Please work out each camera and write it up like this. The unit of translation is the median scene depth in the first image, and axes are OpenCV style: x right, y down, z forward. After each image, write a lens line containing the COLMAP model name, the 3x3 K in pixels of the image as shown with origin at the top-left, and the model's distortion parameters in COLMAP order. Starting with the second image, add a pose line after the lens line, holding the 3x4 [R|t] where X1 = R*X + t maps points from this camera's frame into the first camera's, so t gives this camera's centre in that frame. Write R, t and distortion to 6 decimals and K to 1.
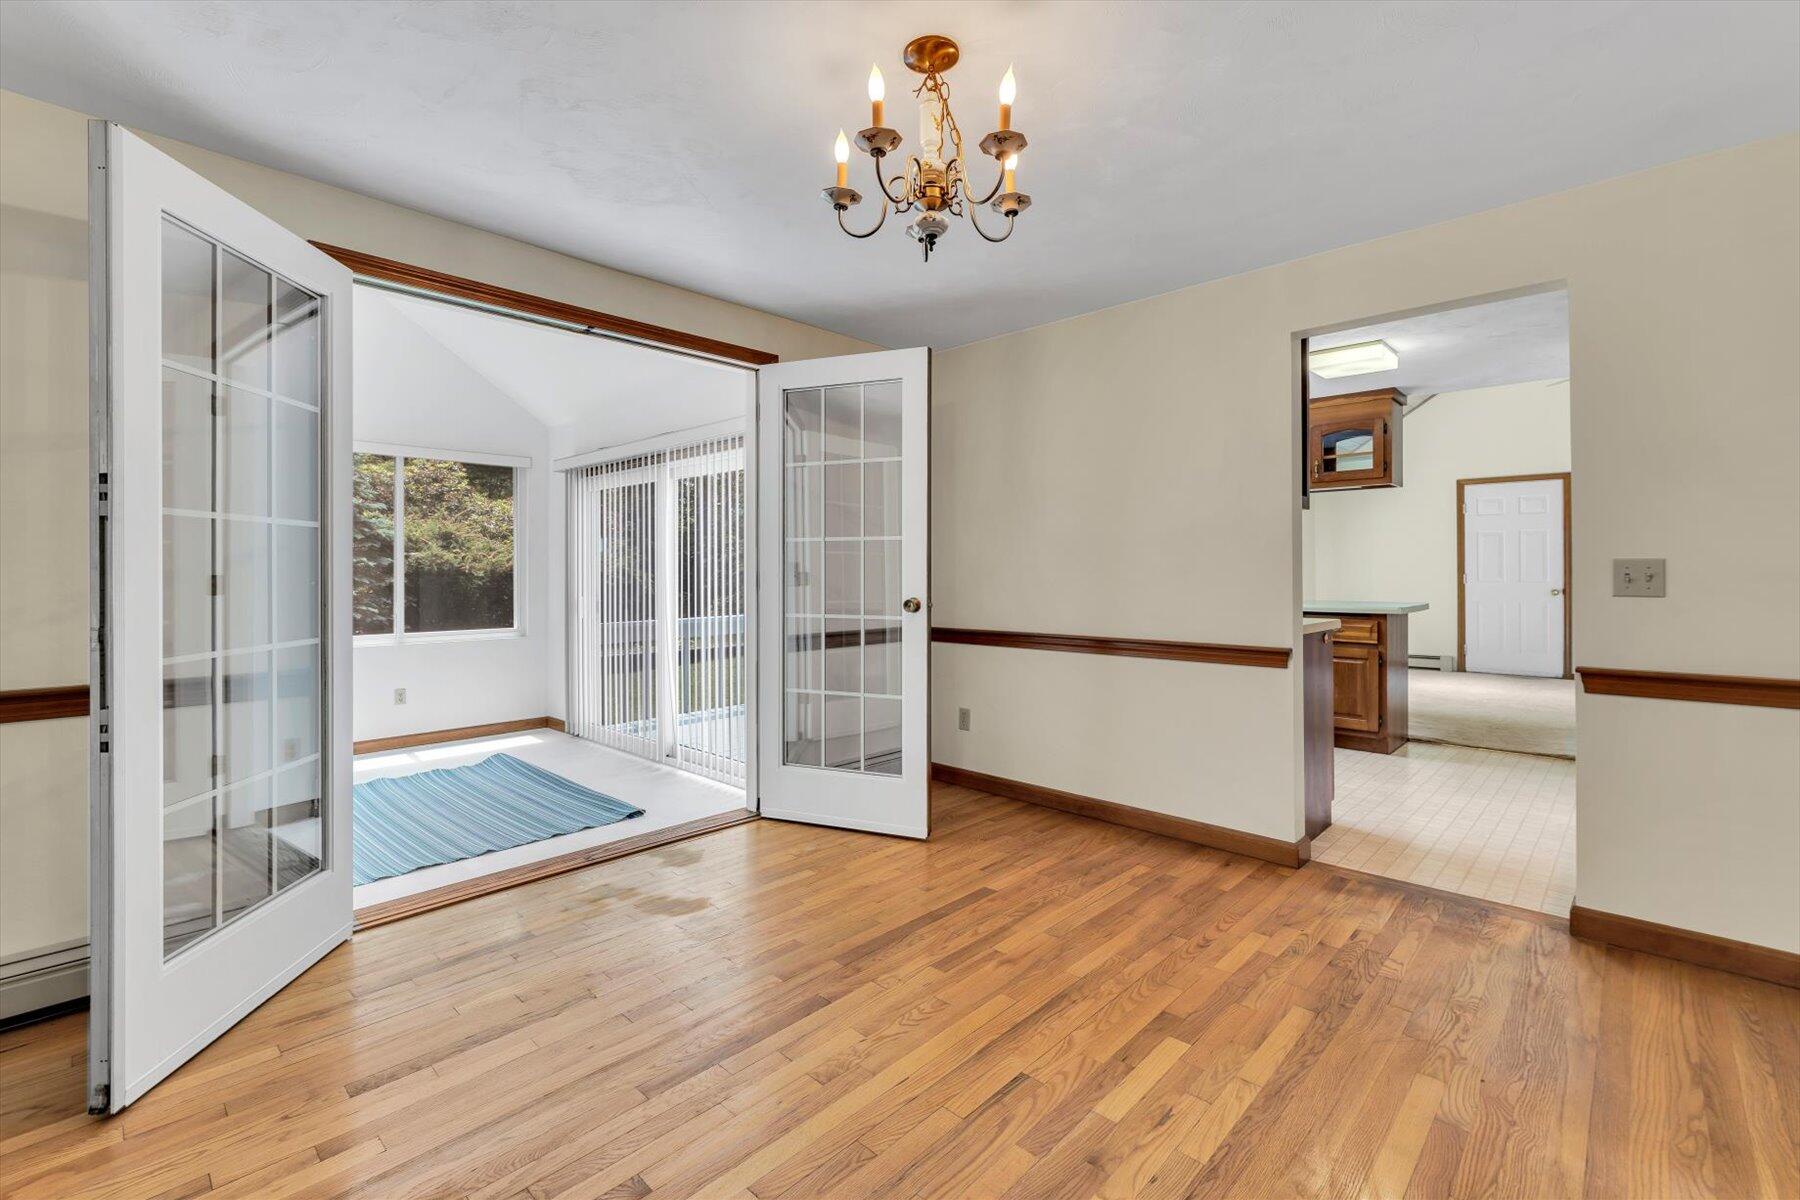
lens RADIAL K [[788.3, 0, 914.4], [0, 788.3, 568.6], [0, 0, 1]] dist [0.018268, 0.000174]
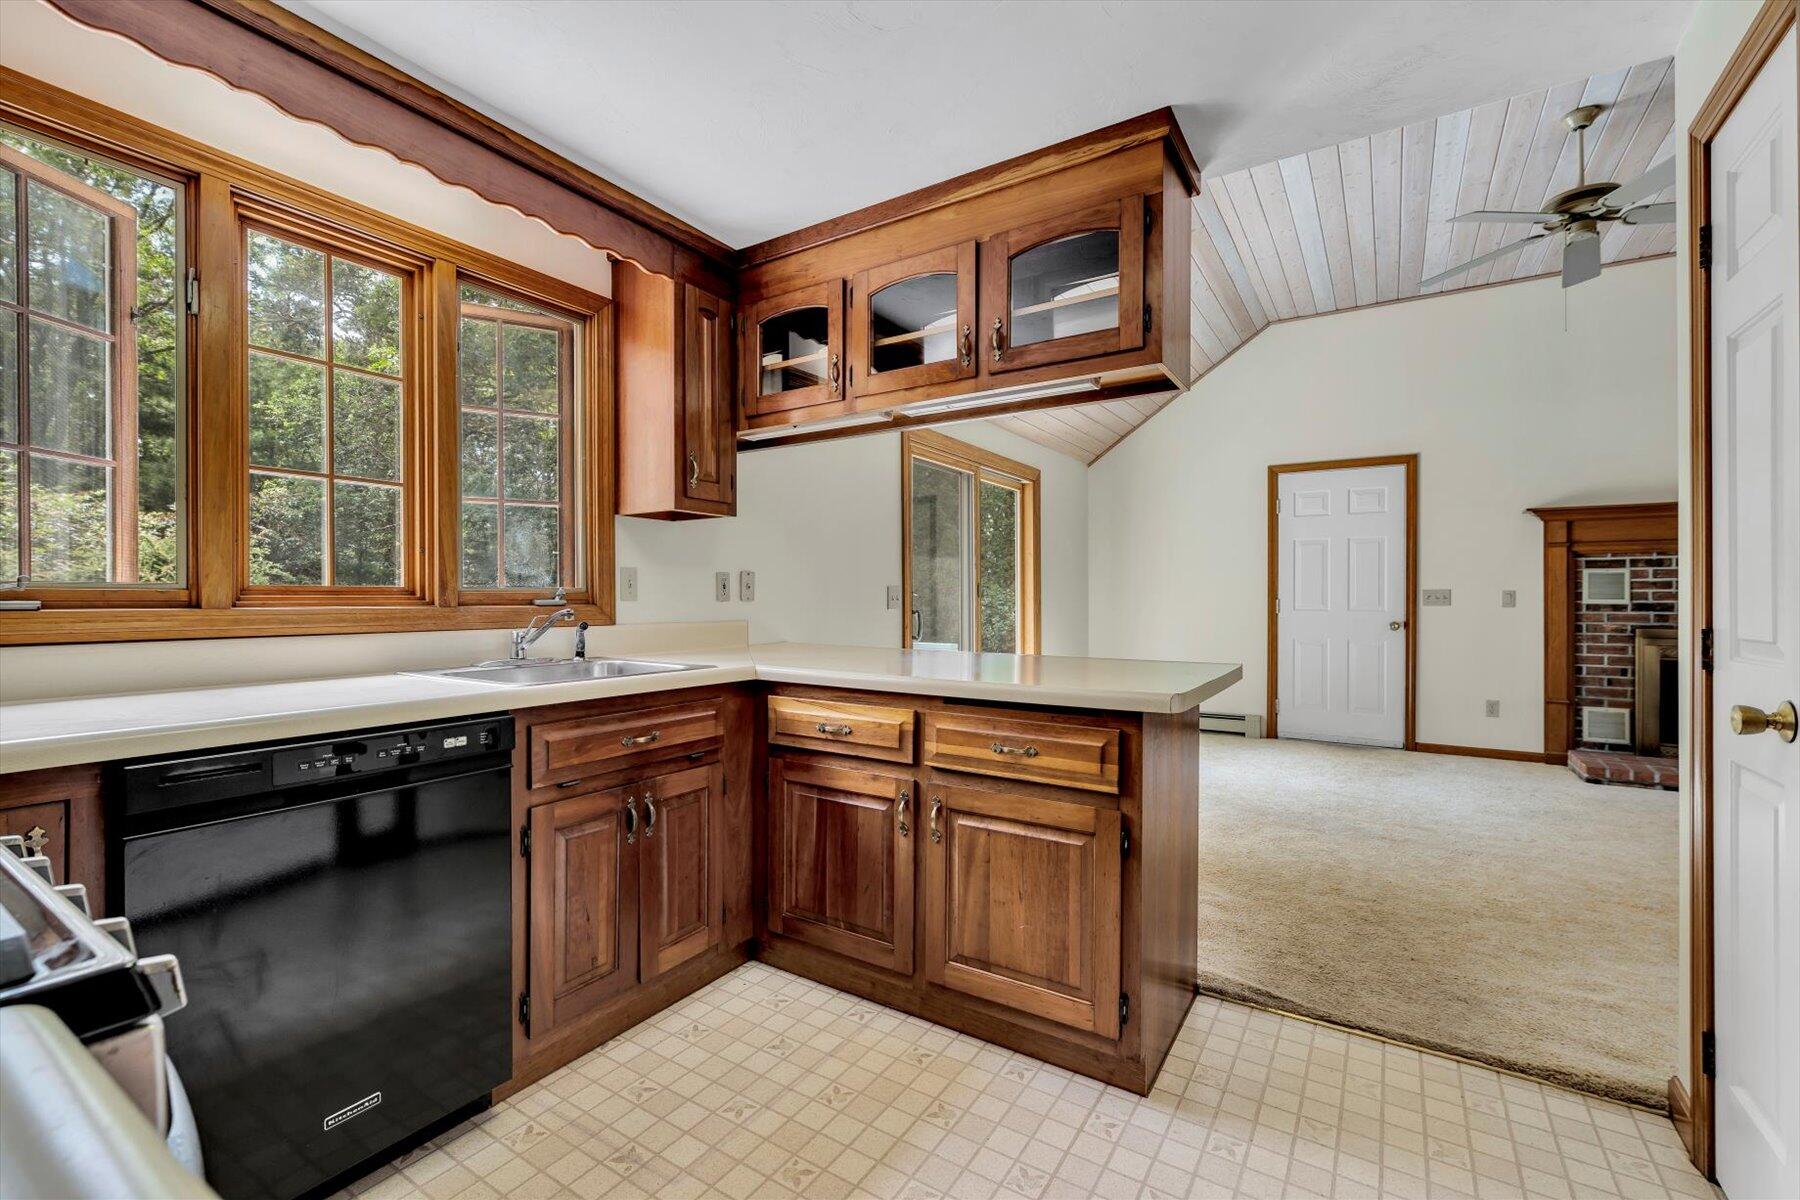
lens RADIAL K [[769.4, 0, 890.7], [0, 769.4, 601.7], [0, 0, 1]] dist [-0.003643, -0.000472]
pose [[0.986353, 0.002084, 0.164632, 0.424983], [-0.003798, 0.999942, 0.010094, 0.005540], [-0.164601, -0.010582, 0.986303, 0.676523]]
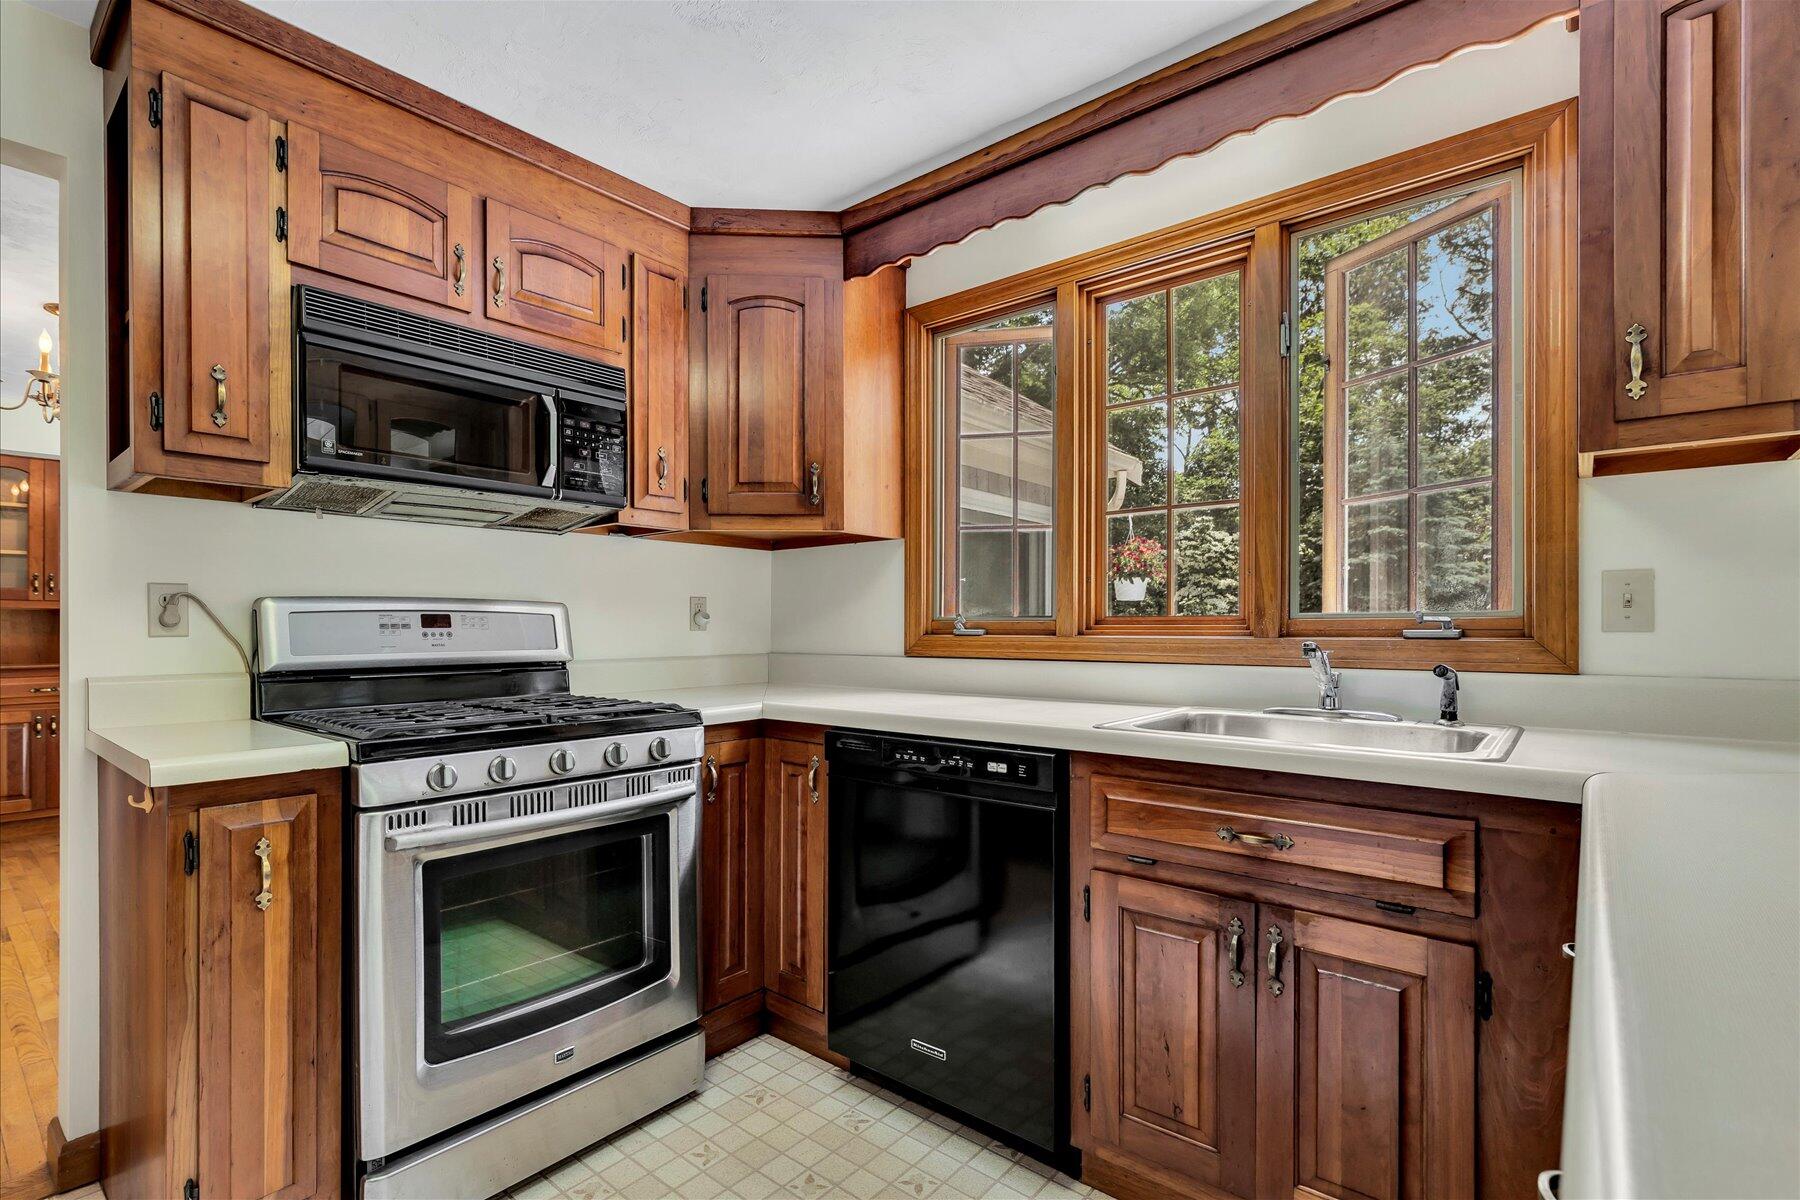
lens RADIAL K [[841.8, 0, 811.1], [0, 841.8, 632.7], [0, 0, 1]] dist [0.005815, 0.000333]
pose [[-0.006959, 0.007707, -0.999946, 0.653391], [0.007997, 0.999939, 0.007652, 0.006674], [0.999944, -0.007943, -0.007020, 0.937666]]
